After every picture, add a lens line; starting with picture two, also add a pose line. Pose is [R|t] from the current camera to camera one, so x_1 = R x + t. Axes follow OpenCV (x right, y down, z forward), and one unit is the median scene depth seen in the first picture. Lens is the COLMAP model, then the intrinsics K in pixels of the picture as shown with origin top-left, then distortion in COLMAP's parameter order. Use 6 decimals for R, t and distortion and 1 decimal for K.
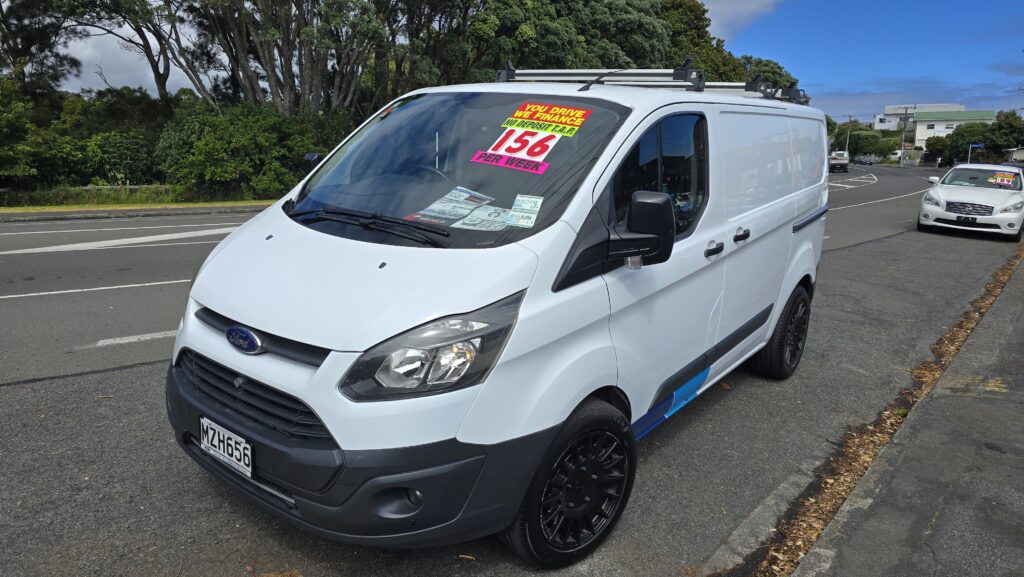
lens RADIAL K [[674.7, 0, 498.3], [0, 674.7, 280.6], [0, 0, 1]] dist [0.065211, -0.054914]
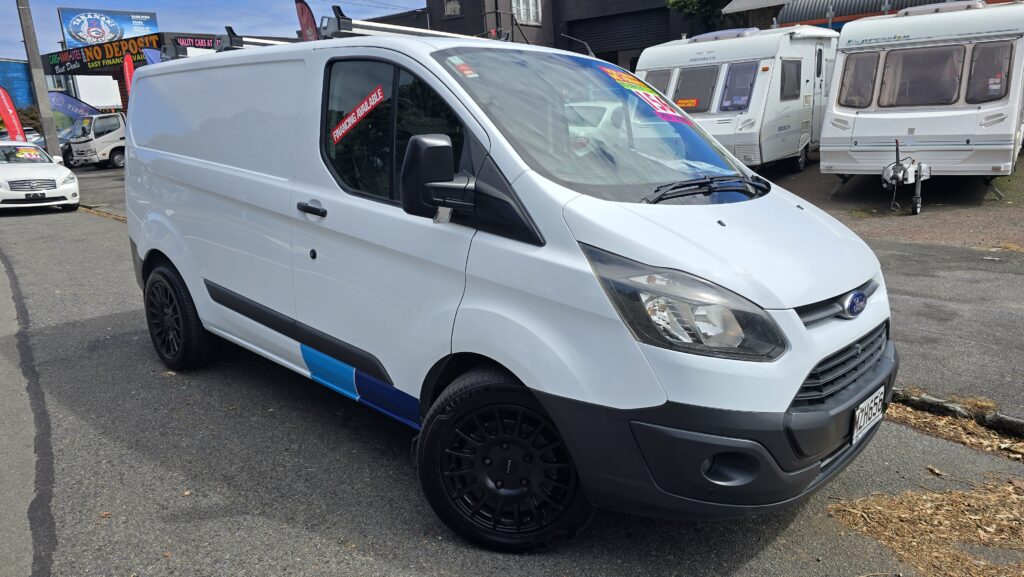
lens RADIAL K [[674.7, 0, 498.3], [0, 674.7, 280.6], [0, 0, 1]] dist [0.065211, -0.054914]
pose [[0.090644, -0.262233, 0.960738, -1.155401], [0.232603, 0.943602, 0.235610, -0.252019], [-0.968338, 0.202114, 0.146528, 1.146774]]
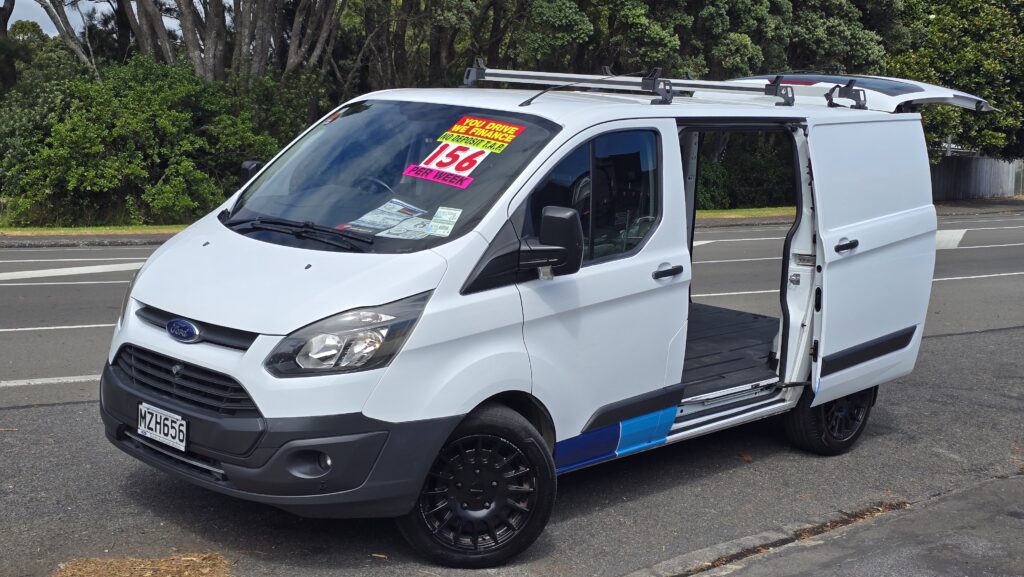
lens RADIAL K [[1343.5, 0, 488.1], [0, 1343.5, 288.7], [0, 0, 1]] dist [0.194163, -0.548707]
pose [[0.995887, 0.024423, -0.087246, 0.269420], [-0.031361, 0.996376, -0.079060, 0.152412], [0.084999, 0.081471, 0.993045, -0.996542]]
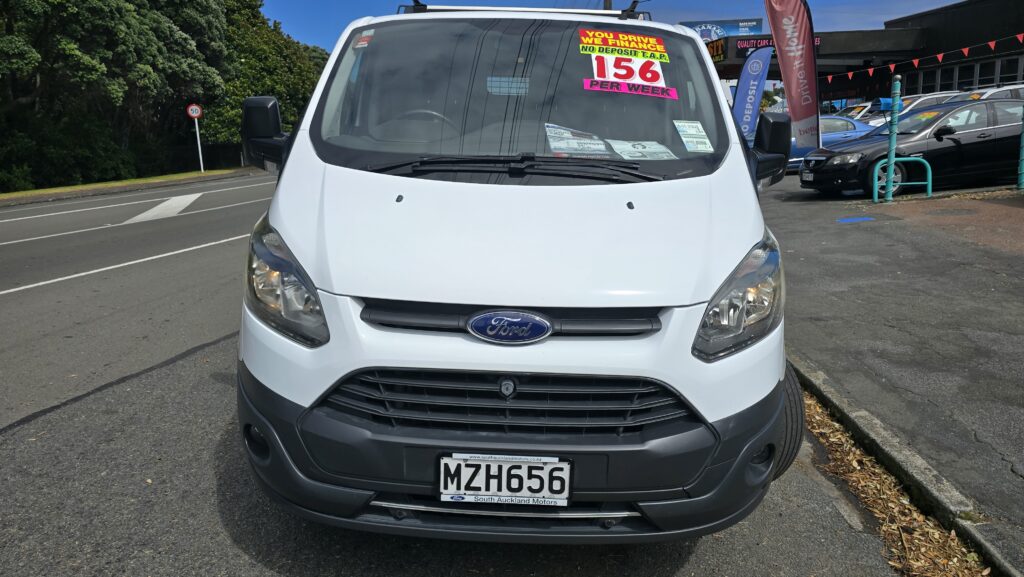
lens RADIAL K [[674.7, 0, 498.3], [0, 674.7, 280.6], [0, 0, 1]] dist [0.065211, -0.054914]
pose [[0.803120, -0.160970, 0.573662, -0.669252], [0.150841, 0.986379, 0.065602, -0.008976], [-0.576408, 0.033845, 0.816461, 0.361834]]
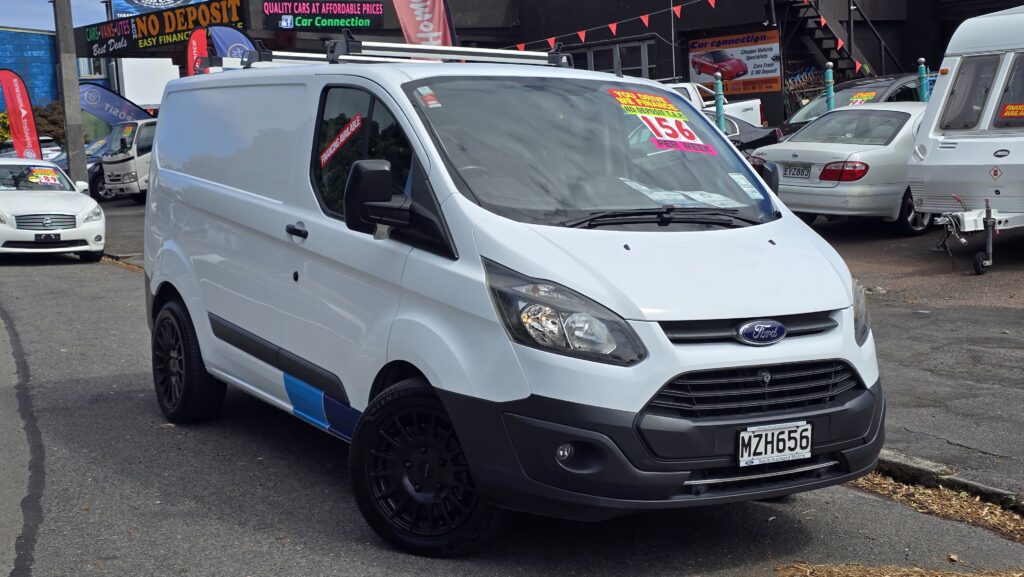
lens RADIAL K [[1343.5, 0, 488.1], [0, 1343.5, 288.7], [0, 0, 1]] dist [0.194163, -0.548707]
pose [[0.358257, -0.143880, 0.922470, -1.972591], [0.219882, 0.973264, 0.066408, -0.163768], [-0.907361, 0.179043, 0.380315, 0.515937]]
